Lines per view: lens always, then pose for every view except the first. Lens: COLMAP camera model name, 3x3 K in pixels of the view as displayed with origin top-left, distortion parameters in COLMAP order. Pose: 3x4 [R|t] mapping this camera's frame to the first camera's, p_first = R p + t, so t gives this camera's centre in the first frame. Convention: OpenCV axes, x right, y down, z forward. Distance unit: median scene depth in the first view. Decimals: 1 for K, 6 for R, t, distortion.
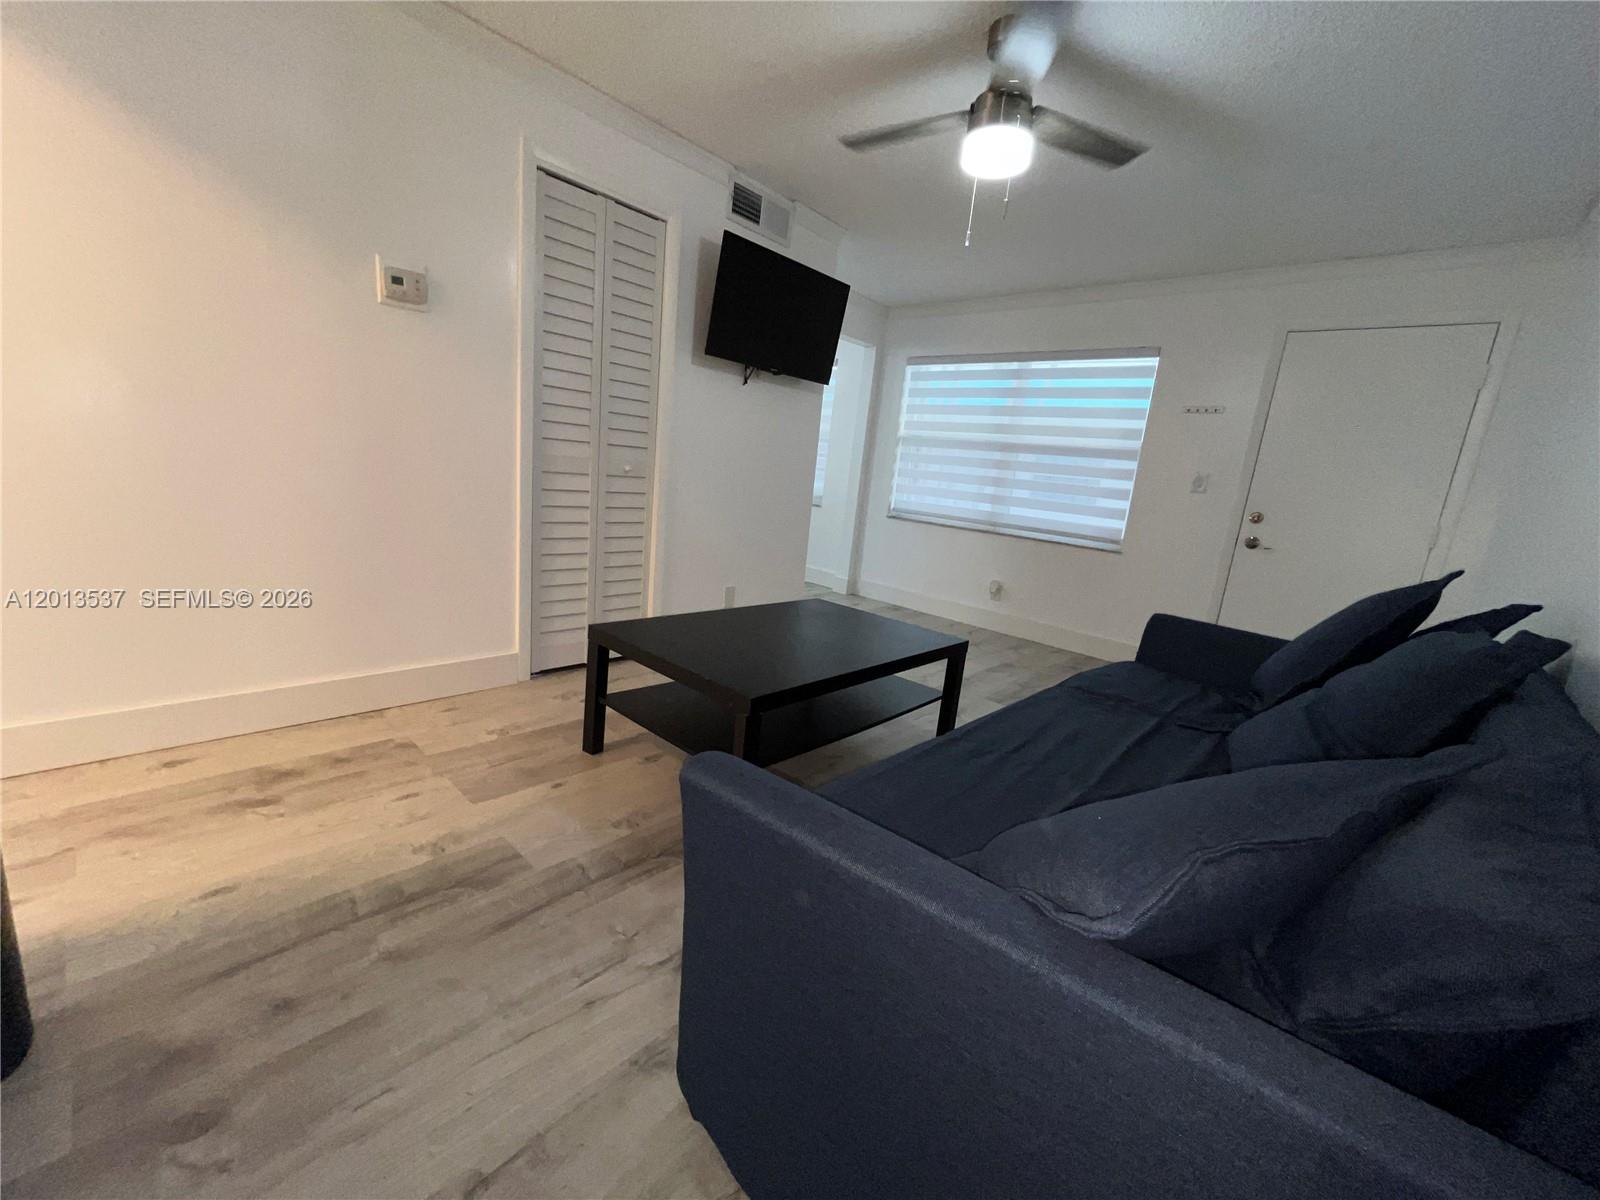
lens RADIAL K [[648.5, 0, 802.4], [0, 648.5, 604.9], [0, 0, 1]] dist [0.001845, -0.000097]
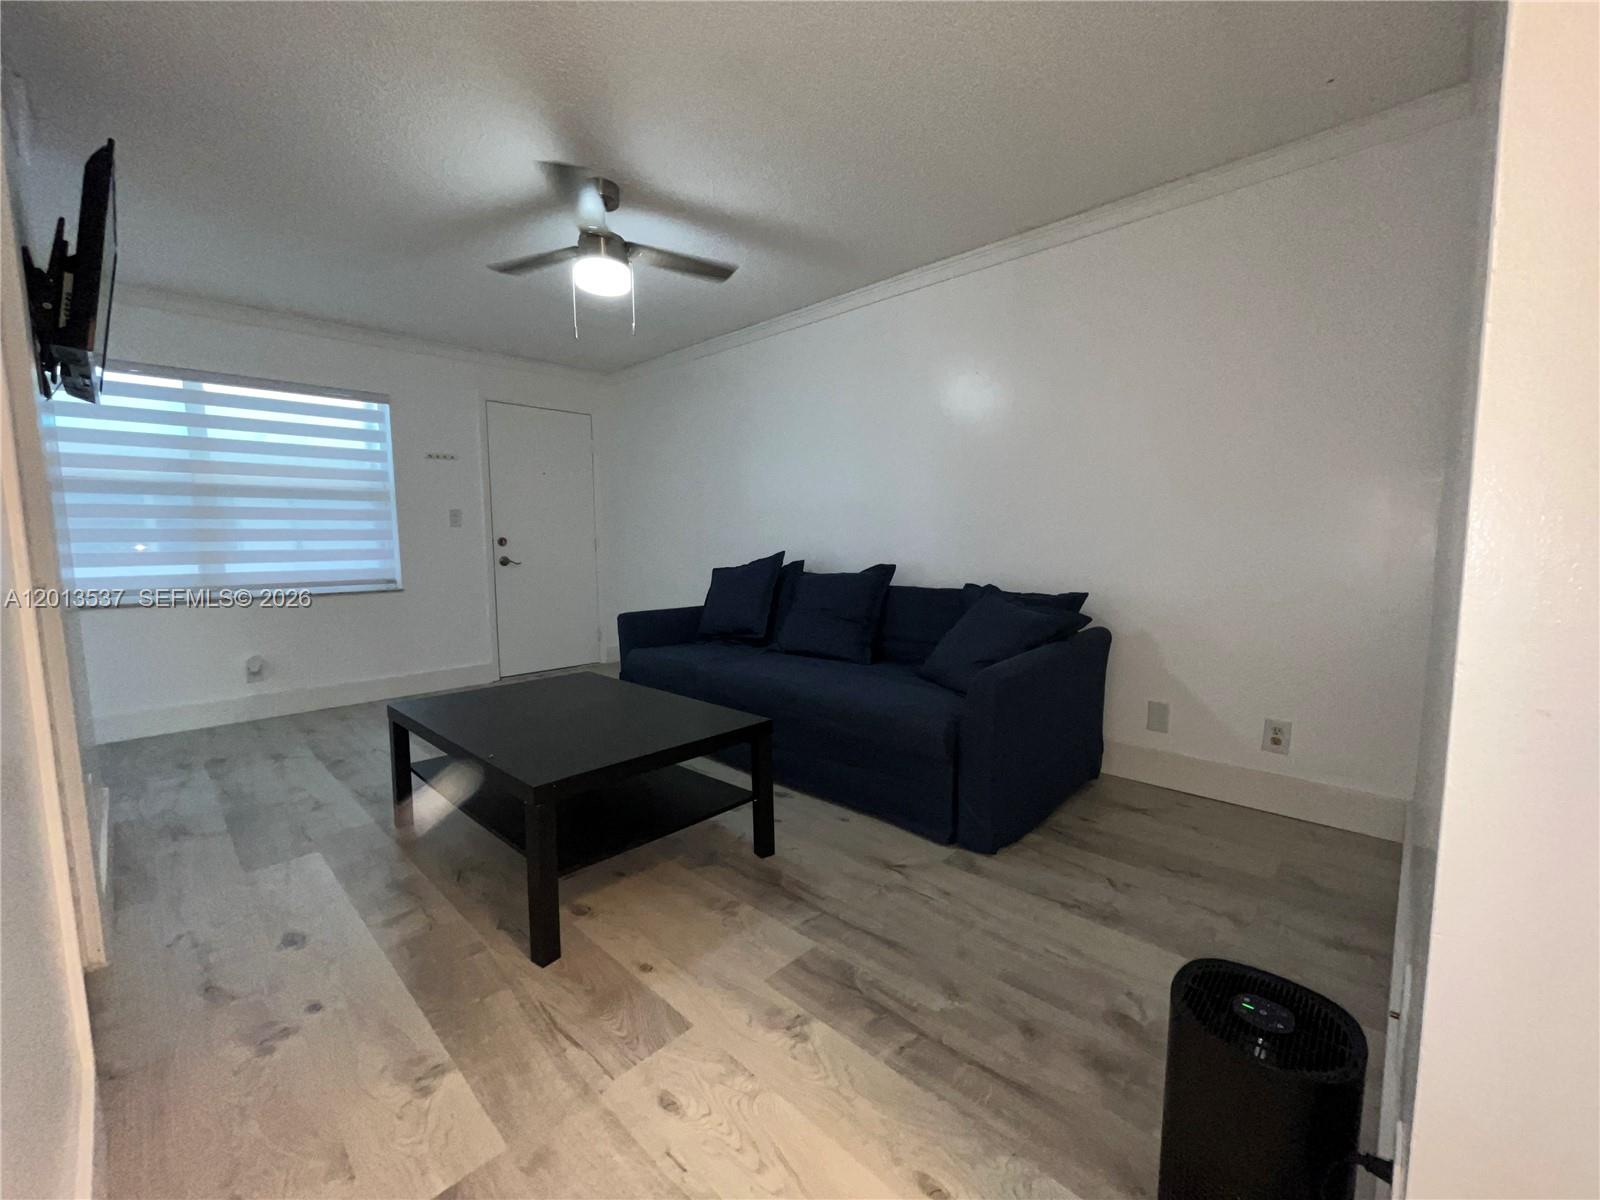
lens RADIAL K [[648.5, 0, 797.6], [0, 648.5, 600.0], [0, 0, 1]] dist [0.001845, -0.000097]
pose [[0.025707, -0.196317, 0.980203, -1.032696], [0.222793, 0.956991, 0.185825, -0.241182], [-0.974527, 0.213605, 0.068340, 0.669823]]
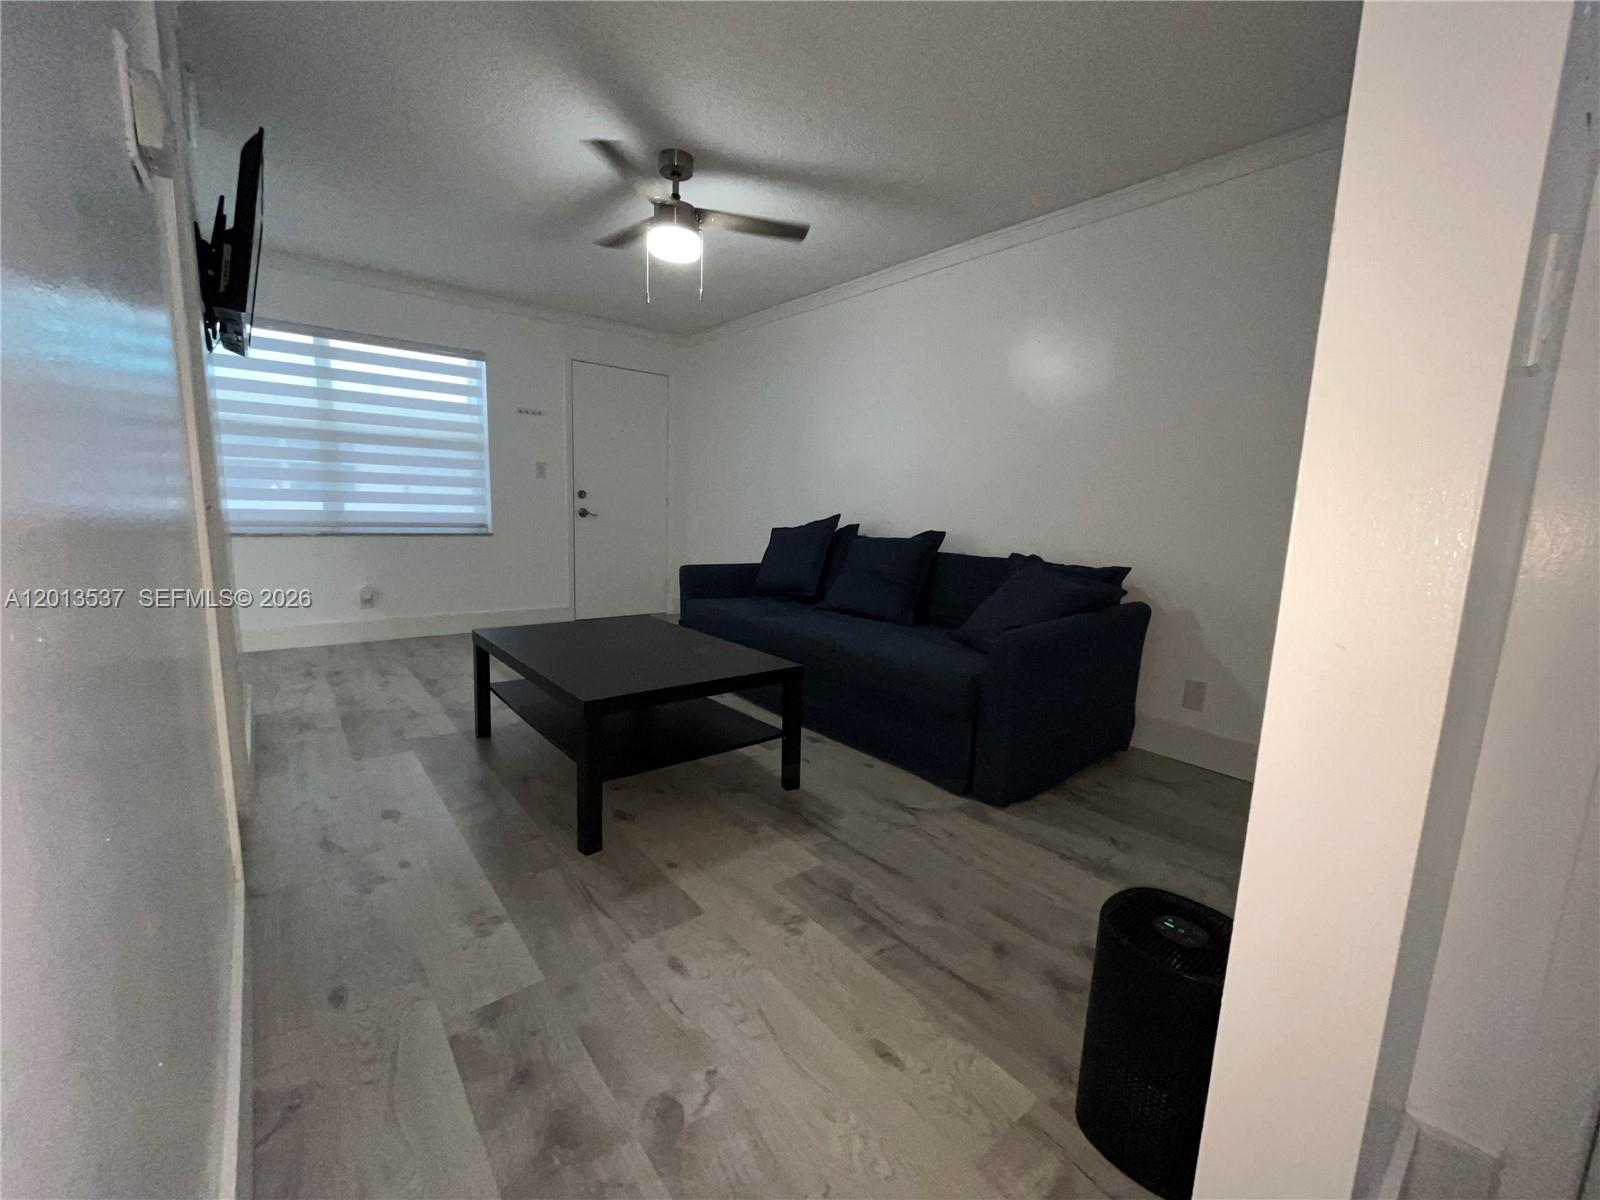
lens RADIAL K [[648.5, 0, 798.4], [0, 648.5, 598.9], [0, 0, 1]] dist [0.001845, -0.000097]
pose [[0.146816, -0.238561, 0.959965, -1.105920], [0.189143, 0.959345, 0.209480, -0.222605], [-0.970912, 0.150816, 0.185970, 0.604320]]
